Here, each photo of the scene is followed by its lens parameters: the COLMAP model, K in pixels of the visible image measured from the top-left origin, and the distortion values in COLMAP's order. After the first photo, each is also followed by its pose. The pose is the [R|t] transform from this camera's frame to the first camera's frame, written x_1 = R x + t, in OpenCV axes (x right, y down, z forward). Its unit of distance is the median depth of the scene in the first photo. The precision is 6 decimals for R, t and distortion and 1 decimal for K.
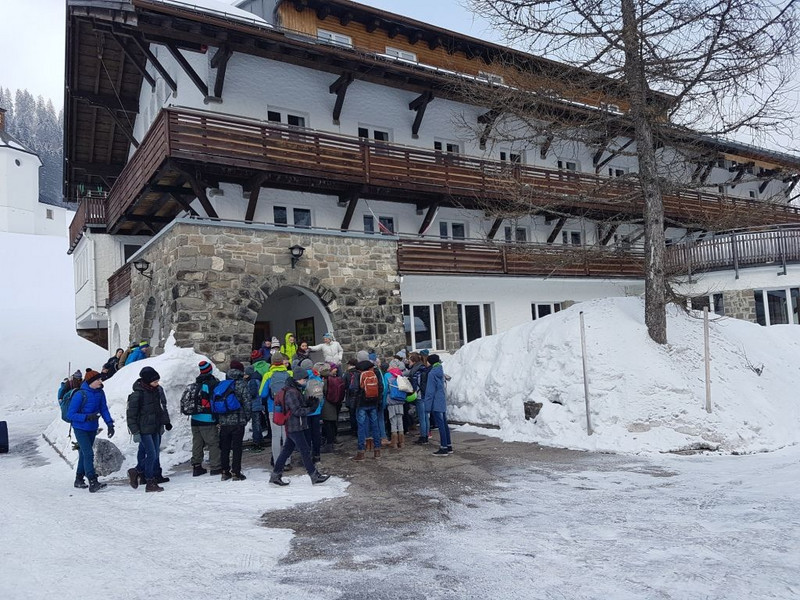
lens RADIAL K [[621.4, 0, 400.0], [0, 621.4, 300.0], [0, 0, 1]] dist [0.185884, -0.409522]
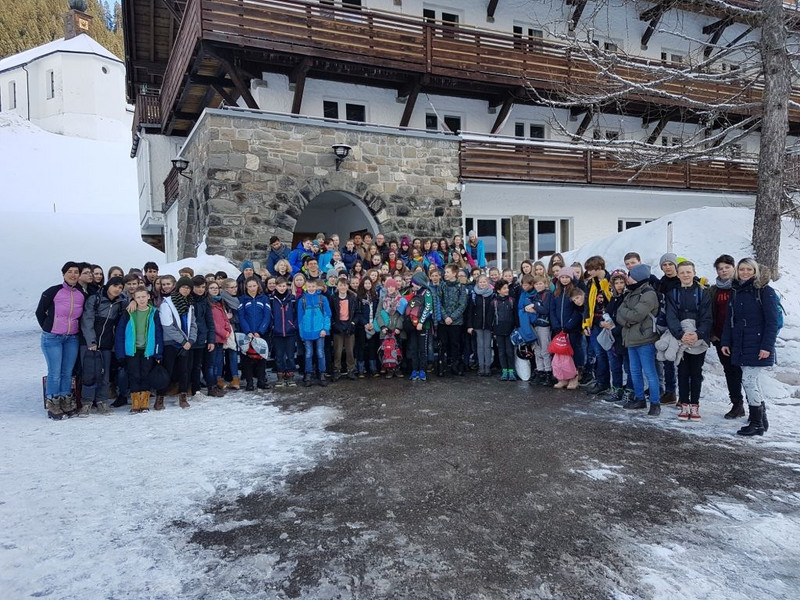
lens RADIAL K [[621.4, 0, 400.0], [0, 621.4, 300.0], [0, 0, 1]] dist [0.185884, -0.409522]
pose [[0.989794, 0.044799, -0.135282, 0.040909], [-0.027463, 0.991471, 0.127398, 0.013798], [0.139836, -0.122383, 0.982583, 0.103502]]
